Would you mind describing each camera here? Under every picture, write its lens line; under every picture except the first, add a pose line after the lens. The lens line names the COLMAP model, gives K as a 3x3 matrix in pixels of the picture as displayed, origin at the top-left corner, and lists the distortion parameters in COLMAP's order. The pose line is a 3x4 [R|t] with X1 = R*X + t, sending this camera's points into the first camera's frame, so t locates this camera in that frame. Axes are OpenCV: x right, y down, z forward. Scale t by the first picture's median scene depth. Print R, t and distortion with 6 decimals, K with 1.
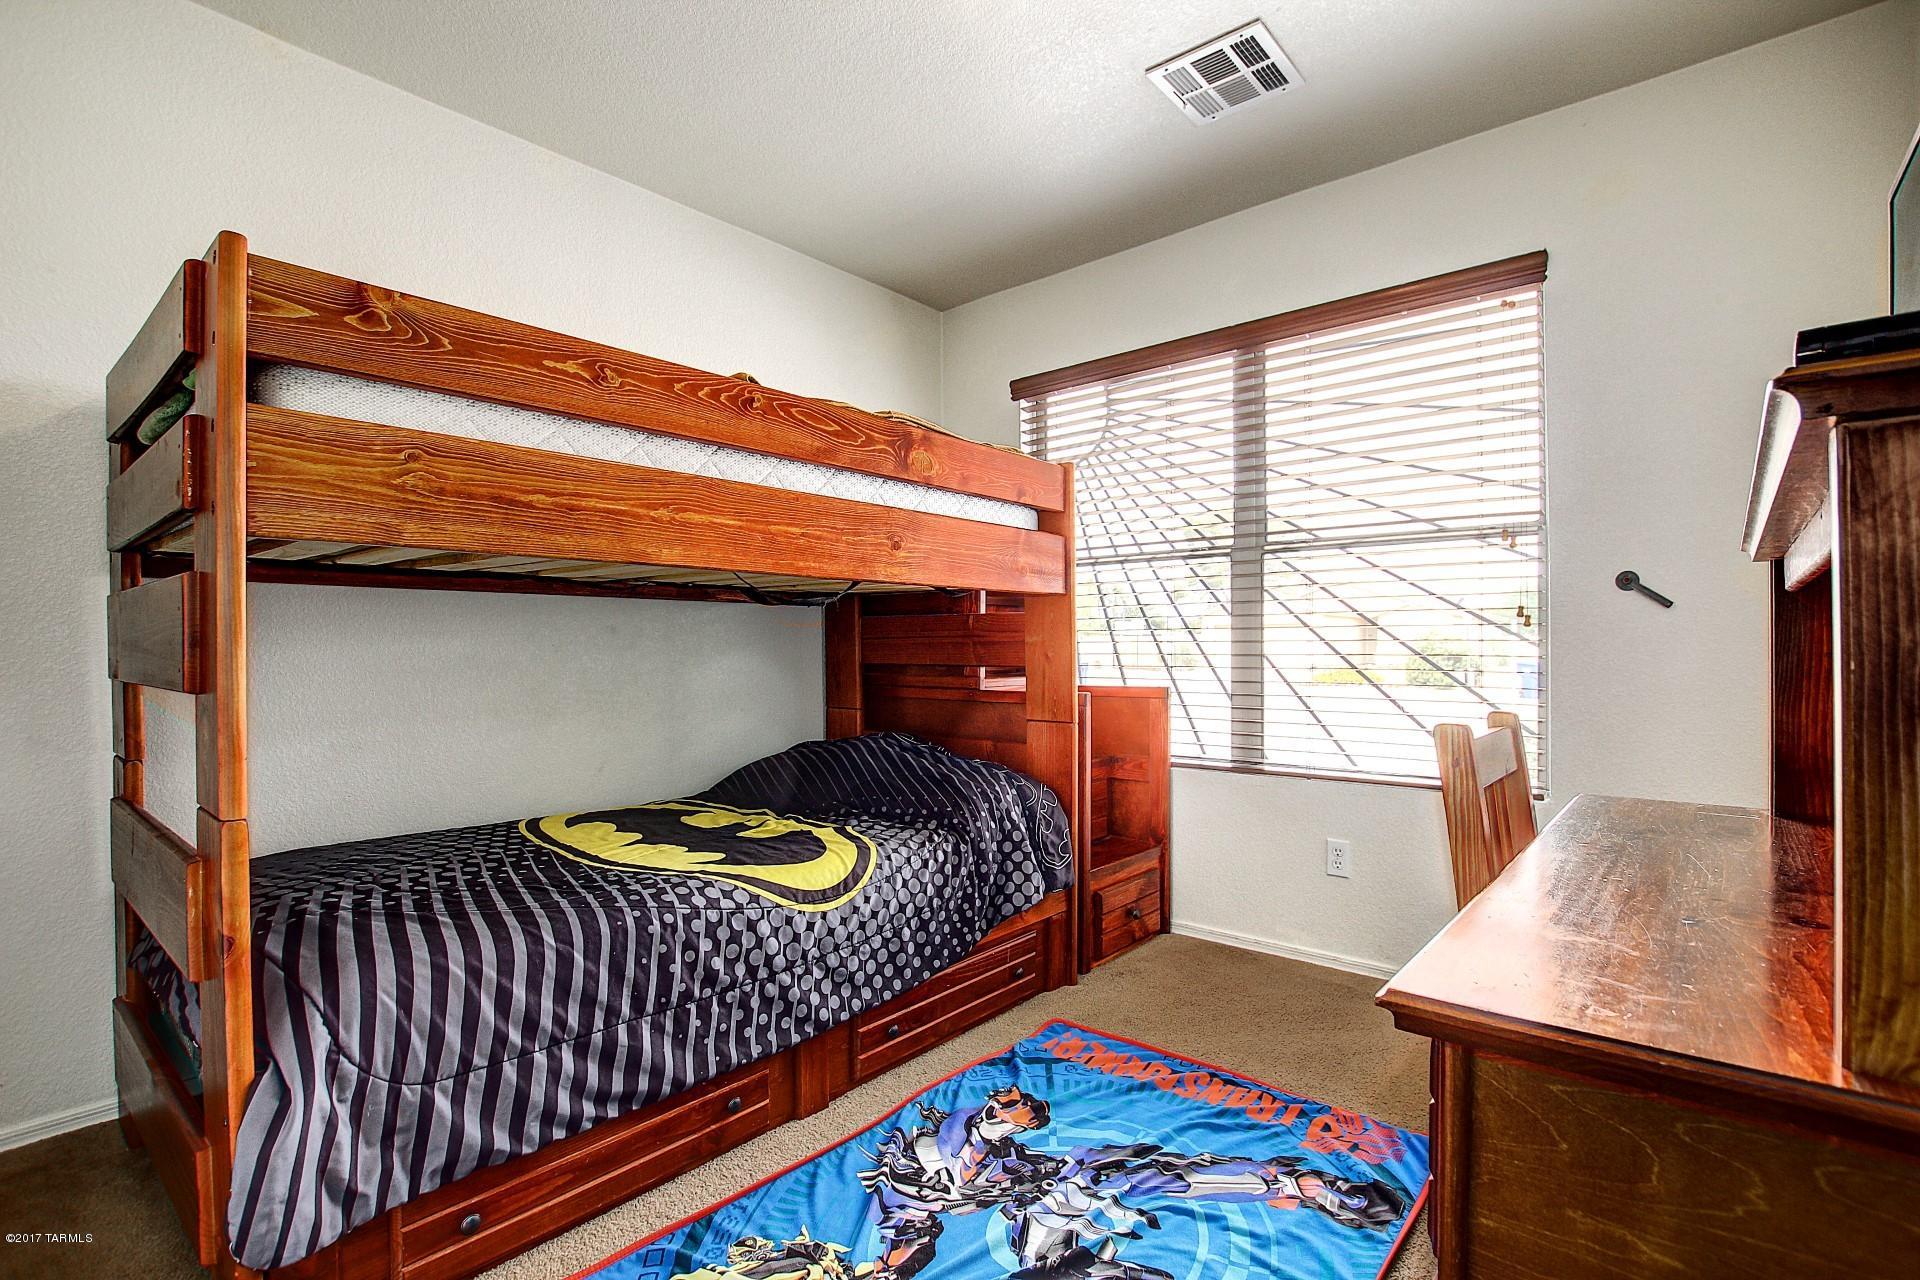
lens RADIAL K [[890.4, 0, 968.9], [0, 890.4, 644.8], [0, 0, 1]] dist [-0.026049, 0.000924]
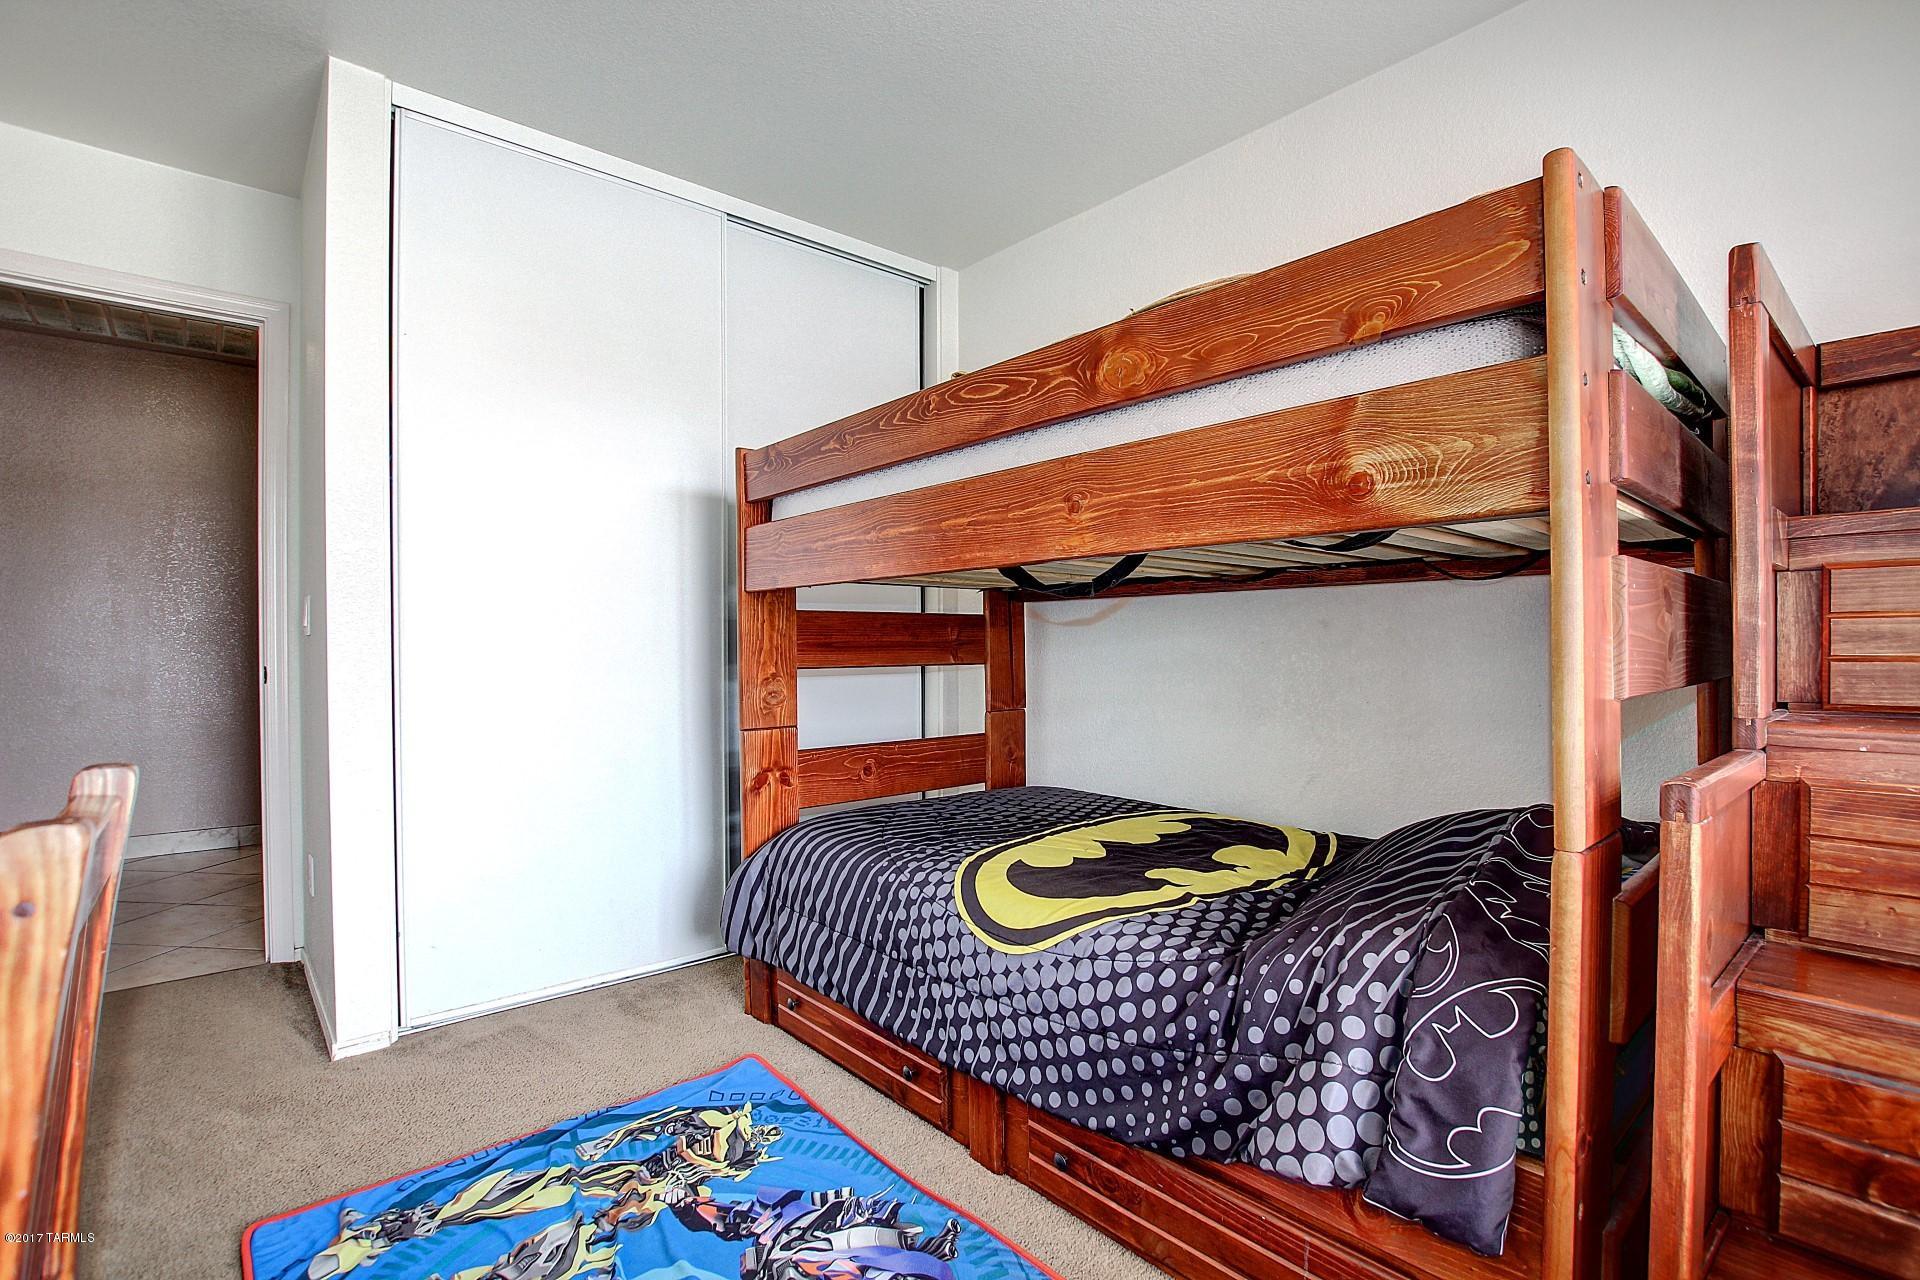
lens RADIAL K [[890.4, 0, 968.9], [0, 890.4, 644.8], [0, 0, 1]] dist [-0.026049, 0.000924]
pose [[-0.140147, 0.002087, -0.990128, 0.748335], [0.006903, 0.999976, 0.001131, -0.000192], [0.990107, -0.006677, -0.140158, 1.167308]]
